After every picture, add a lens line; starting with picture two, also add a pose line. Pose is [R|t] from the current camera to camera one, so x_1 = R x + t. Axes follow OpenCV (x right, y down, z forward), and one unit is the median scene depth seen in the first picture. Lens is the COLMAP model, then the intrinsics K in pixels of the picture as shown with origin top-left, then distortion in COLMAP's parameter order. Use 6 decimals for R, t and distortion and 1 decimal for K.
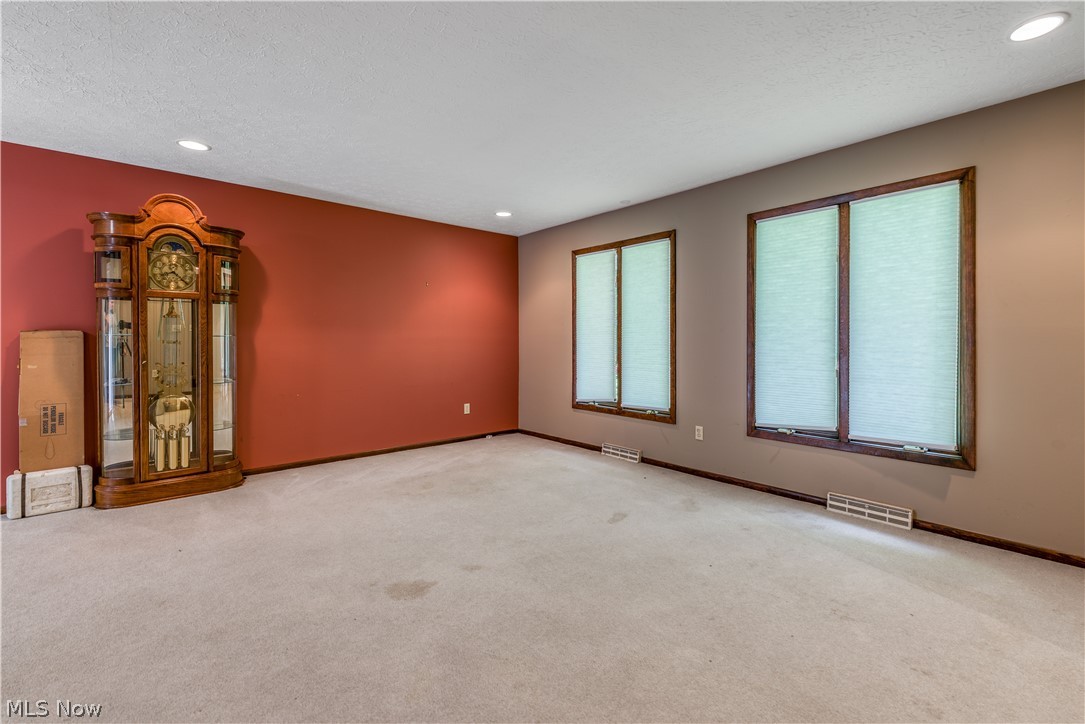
lens RADIAL K [[474.8, 0, 542.8], [0, 474.8, 342.7], [0, 0, 1]] dist [0.001025, -0.000047]
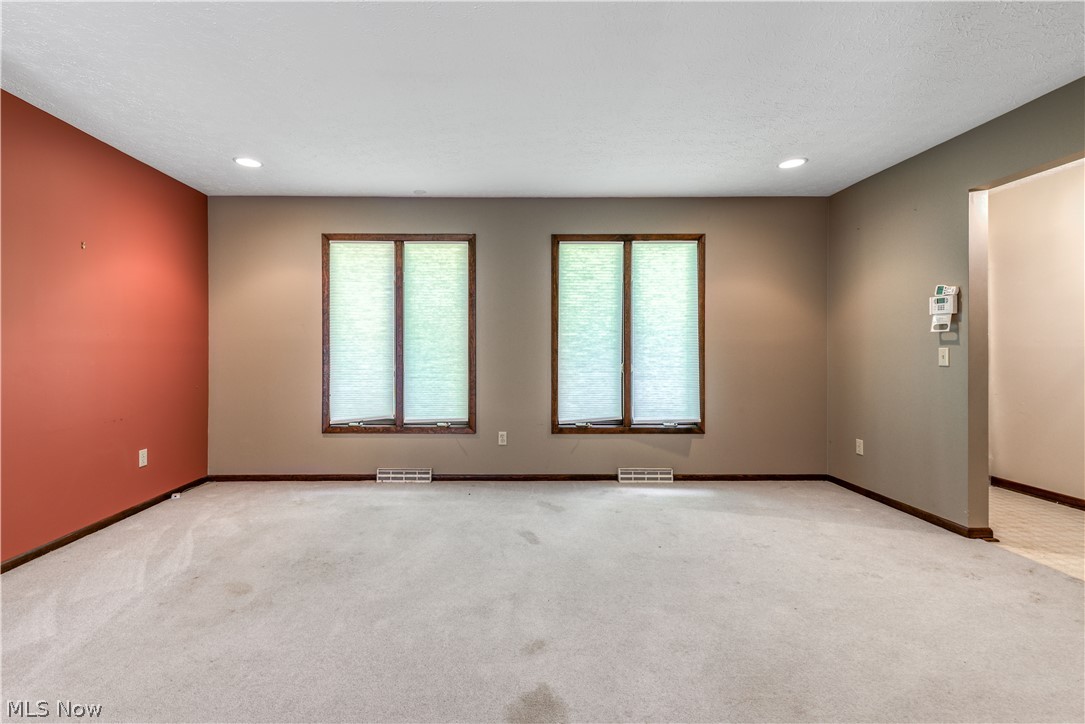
lens RADIAL K [[473.1, 0, 550.8], [0, 473.1, 349.8], [0, 0, 1]] dist [0.003188, -0.005795]
pose [[0.642103, -0.000828, 0.766618, -0.443186], [0.001026, 0.999999, 0.000221, -0.000088], [-0.766618, 0.000645, 0.642103, 0.309879]]
